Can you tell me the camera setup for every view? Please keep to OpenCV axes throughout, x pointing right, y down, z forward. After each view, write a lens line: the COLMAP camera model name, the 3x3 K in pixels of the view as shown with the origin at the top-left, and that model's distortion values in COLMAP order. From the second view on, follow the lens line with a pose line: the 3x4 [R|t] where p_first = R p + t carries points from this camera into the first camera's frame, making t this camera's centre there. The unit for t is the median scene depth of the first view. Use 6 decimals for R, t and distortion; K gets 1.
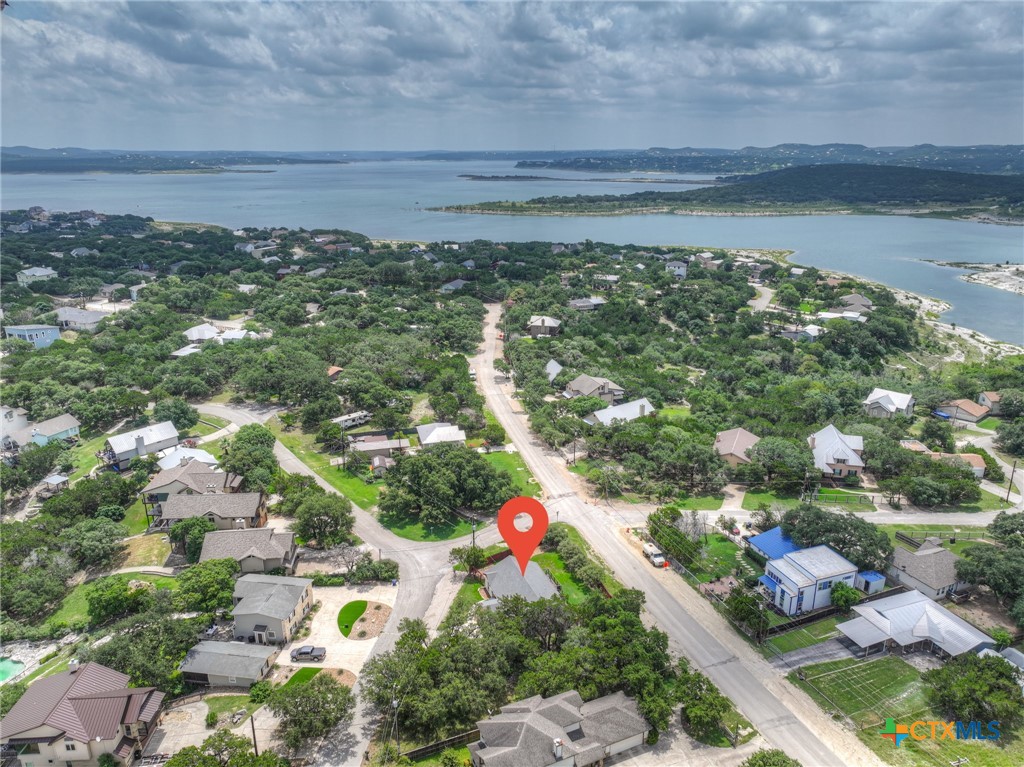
lens RADIAL K [[719.0, 0, 512.0], [0, 719.0, 383.5], [0, 0, 1]] dist [0.001985, 0.012957]
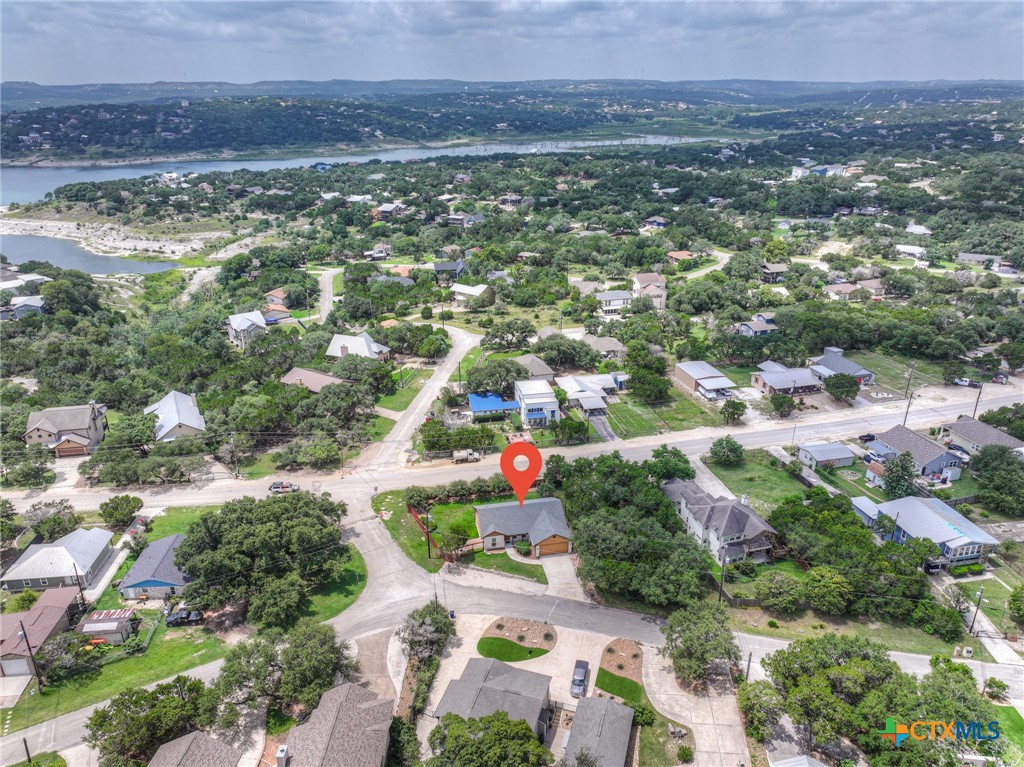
lens RADIAL K [[719.0, 0, 512.0], [0, 719.0, 383.5], [0, 0, 1]] dist [0.001985, 0.012957]
pose [[0.148378, -0.374966, 0.915087, -0.308929], [0.308603, 0.896678, 0.317384, -0.078296], [-0.939547, 0.235306, 0.248763, 0.251682]]
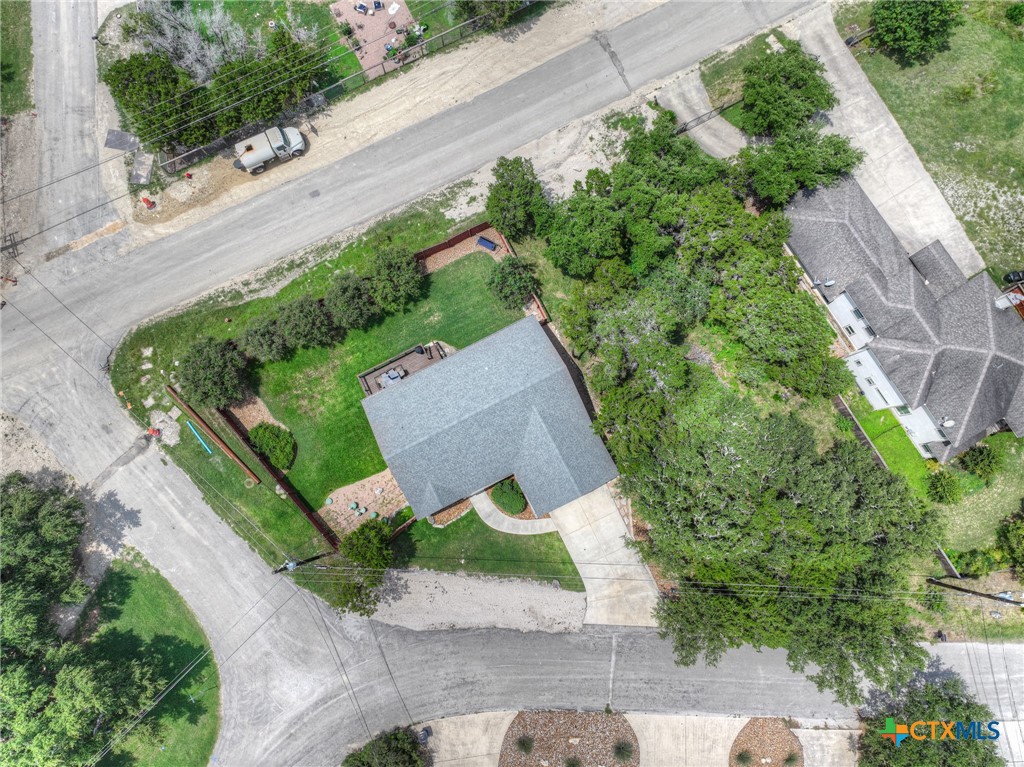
lens RADIAL K [[719.0, 0, 512.0], [0, 719.0, 383.5], [0, 0, 1]] dist [0.001985, 0.012957]
pose [[-0.118553, -0.982008, 0.146989, -0.011431], [0.313564, 0.103433, 0.943917, -0.047819], [-0.942137, 0.157994, 0.295660, 0.300843]]
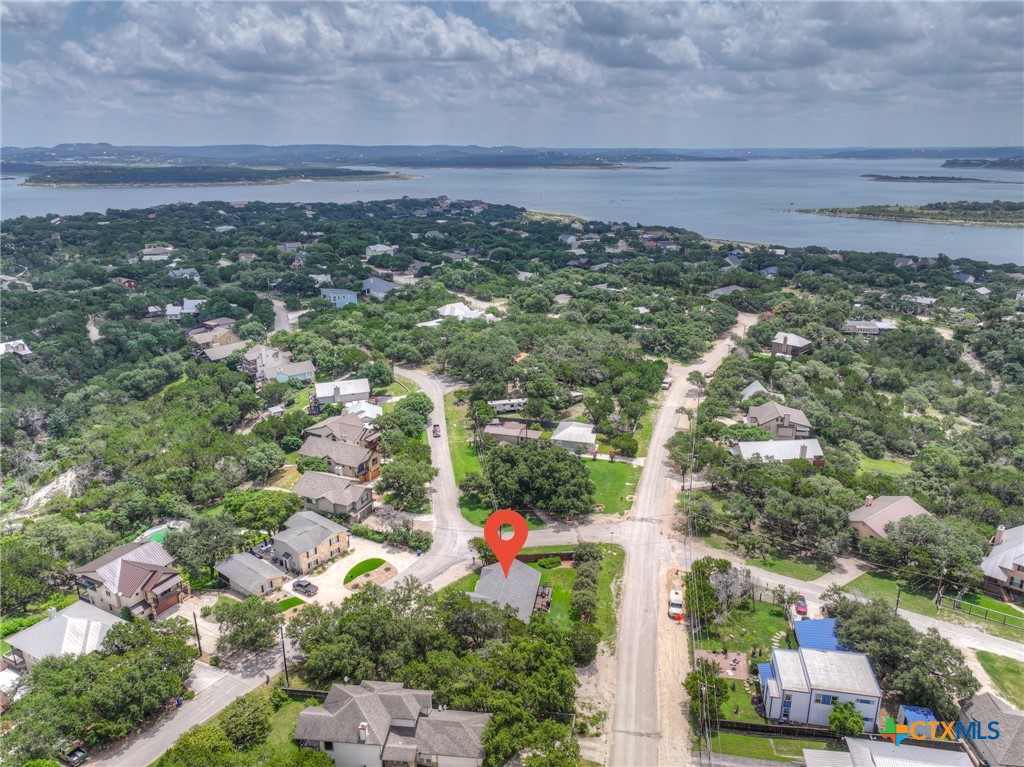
lens RADIAL K [[719.0, 0, 512.0], [0, 719.0, 383.5], [0, 0, 1]] dist [0.001985, 0.012957]
pose [[0.863810, 0.156944, -0.478750, 0.162576], [-0.155330, 0.986915, 0.043269, -0.015377], [0.479276, 0.036988, 0.876885, 0.044277]]
